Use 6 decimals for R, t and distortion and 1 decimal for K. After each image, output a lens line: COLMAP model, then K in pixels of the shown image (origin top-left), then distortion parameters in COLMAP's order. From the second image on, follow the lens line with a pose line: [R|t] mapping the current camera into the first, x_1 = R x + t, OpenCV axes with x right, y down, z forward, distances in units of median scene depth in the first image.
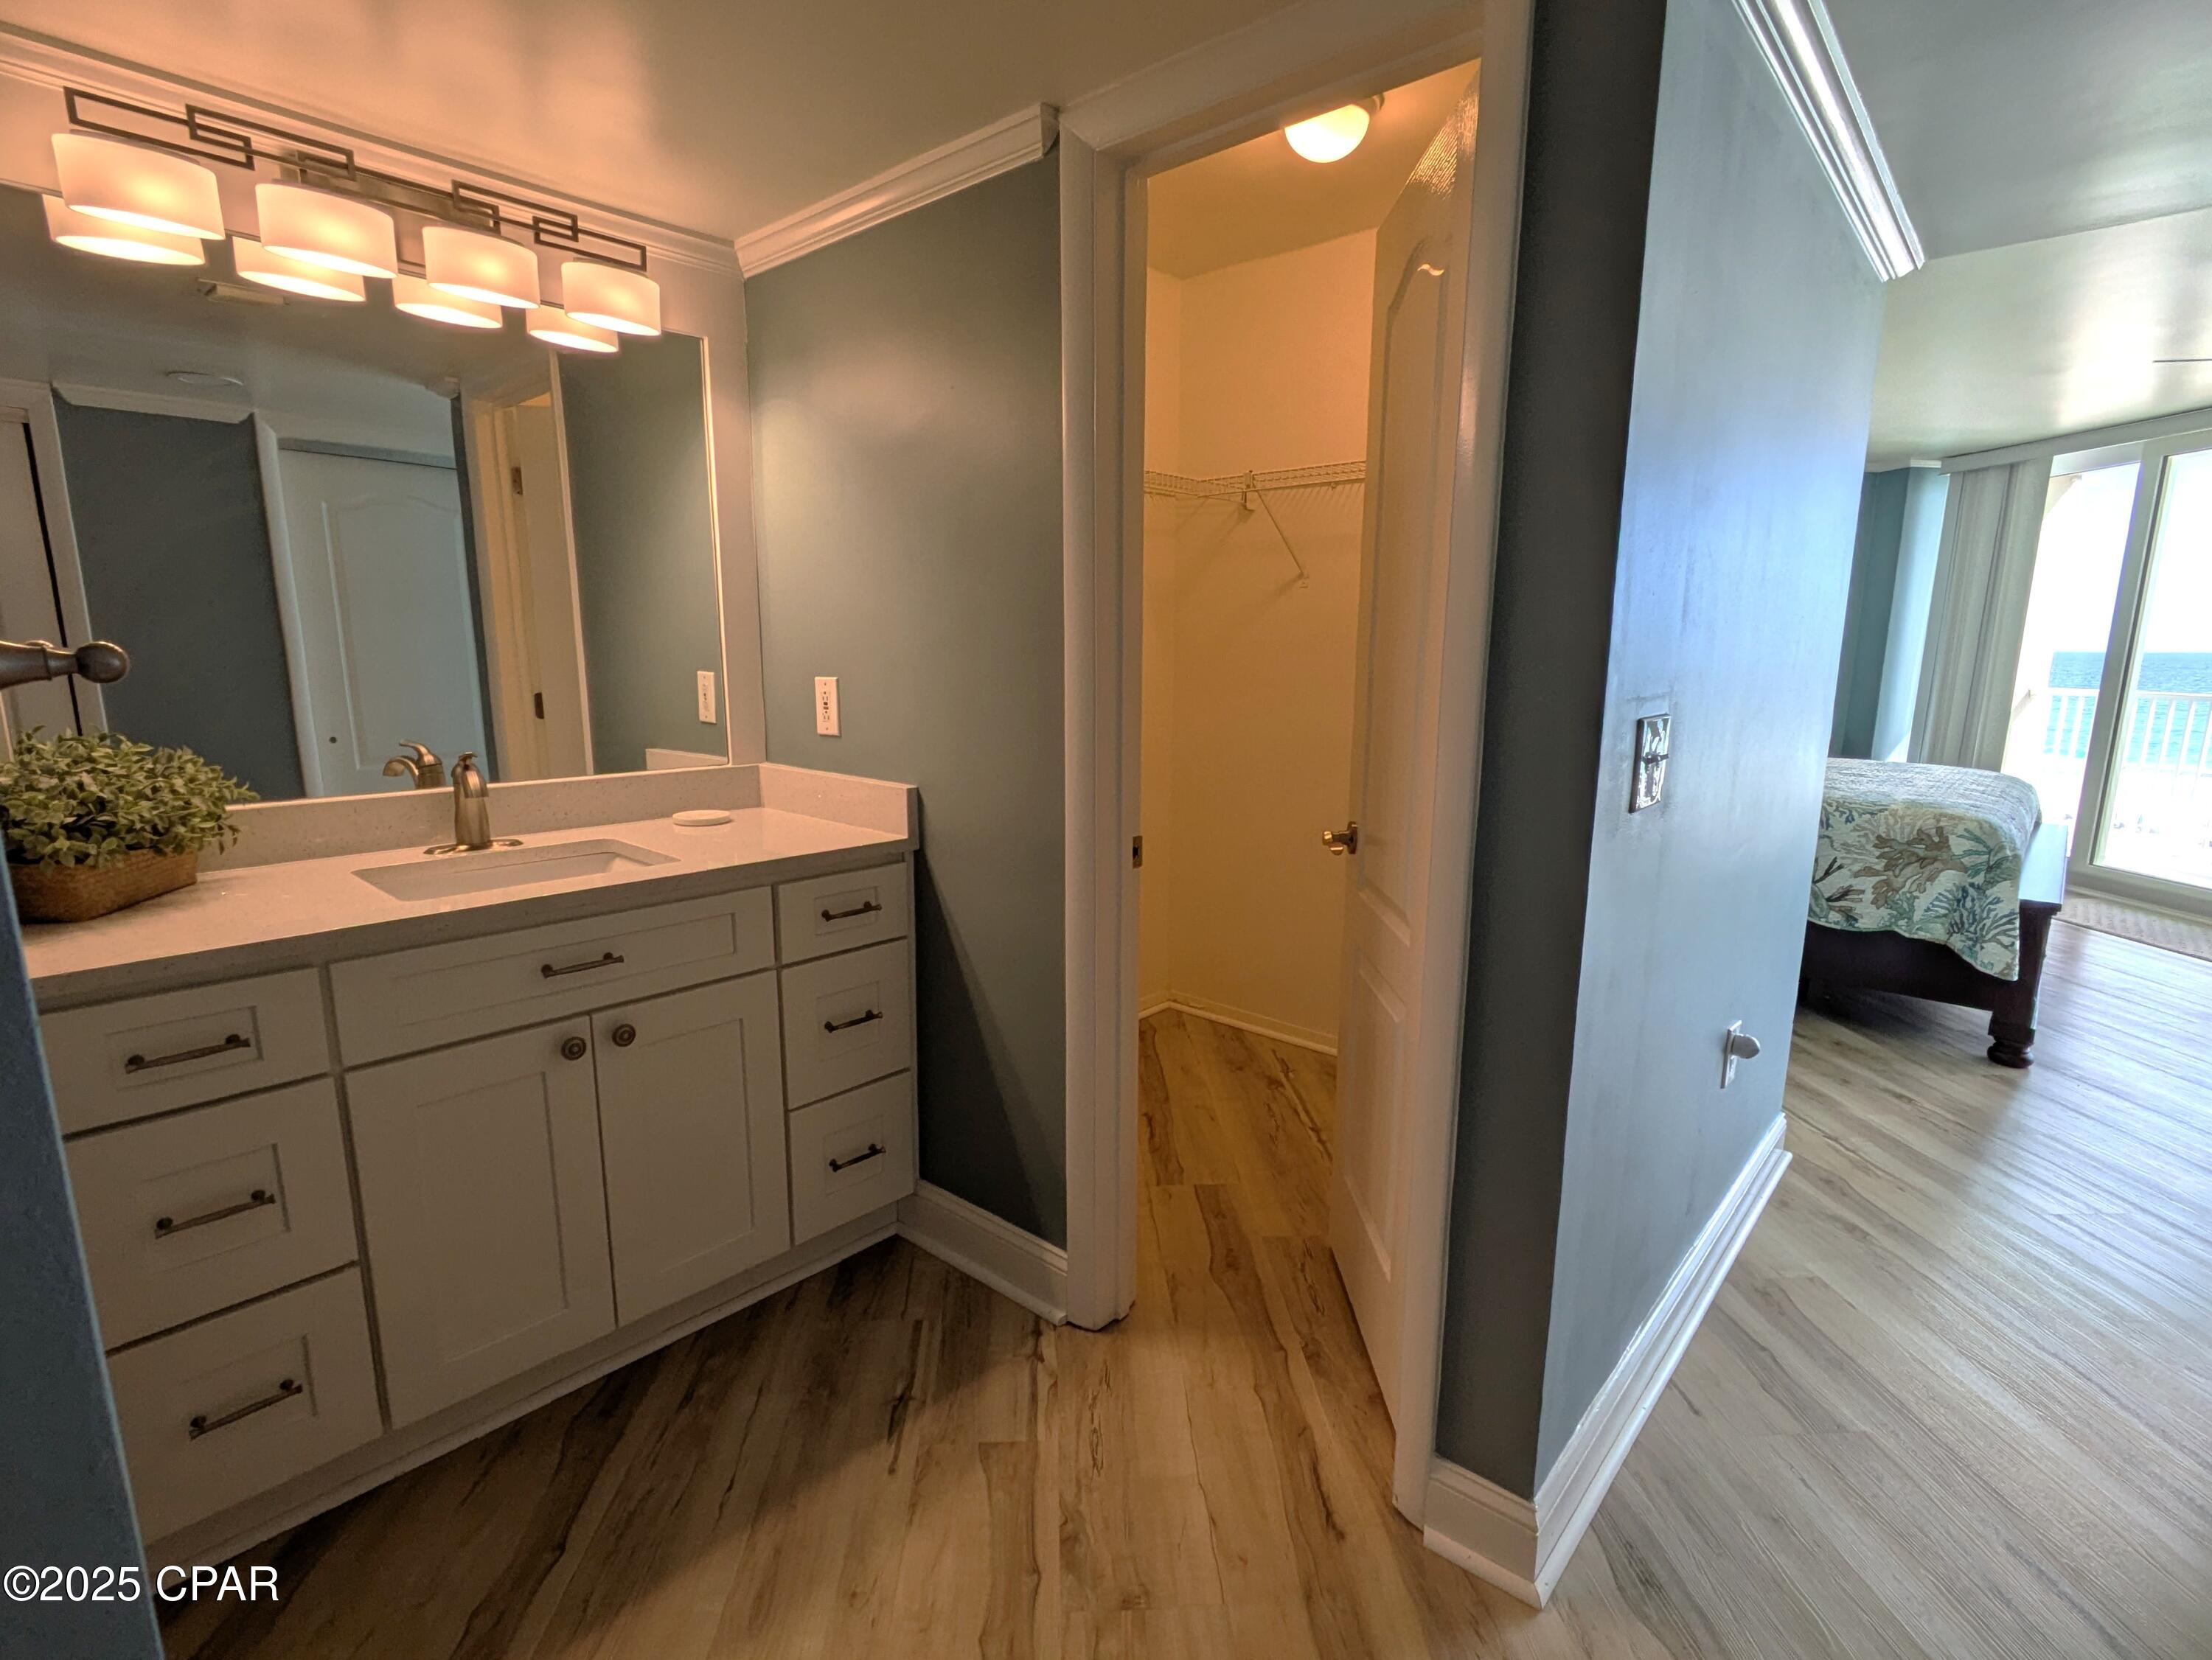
lens RADIAL K [[1068.3, 0, 1106.0], [0, 1068.3, 830.0], [0, 0, 1]] dist [-0.003803, -0.000034]
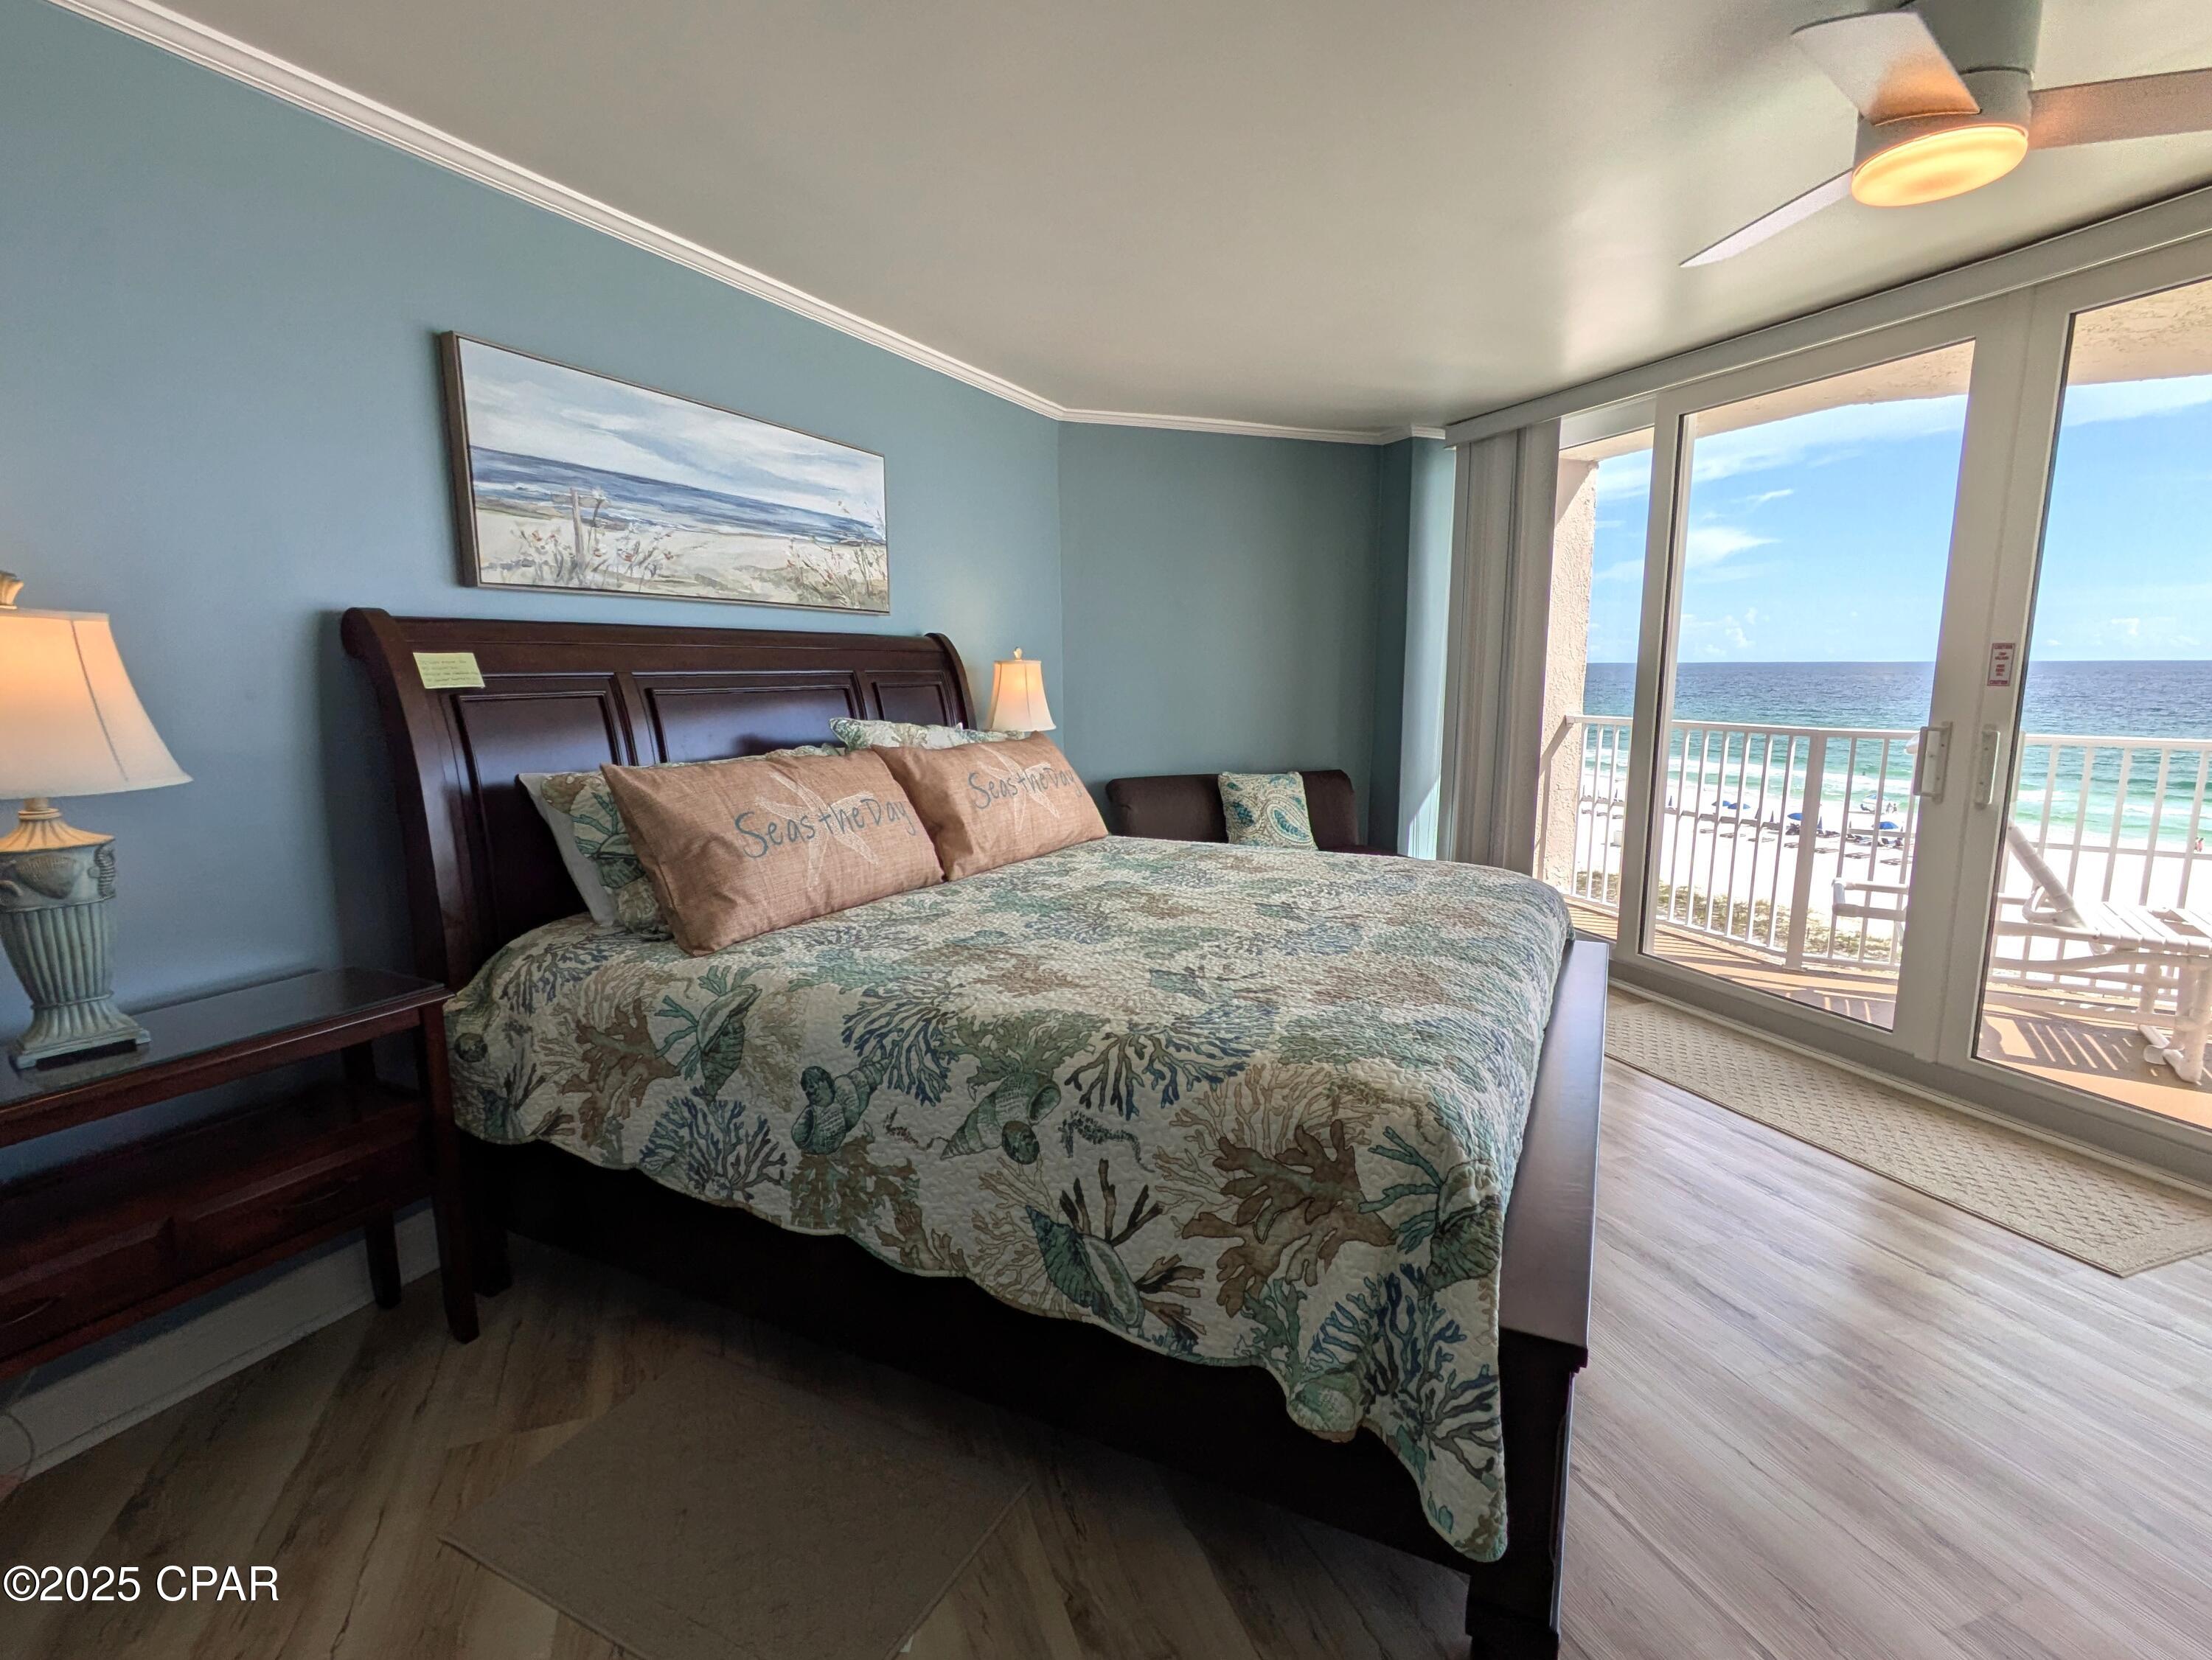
lens RADIAL K [[1068.3, 0, 1106.0], [0, 1068.3, 830.0], [0, 0, 1]] dist [-0.003803, -0.000034]
pose [[0.957200, -0.060624, 0.283007, 0.567345], [0.065732, 0.997800, -0.008581, -0.115090], [-0.281864, 0.026816, 0.959080, 0.604648]]
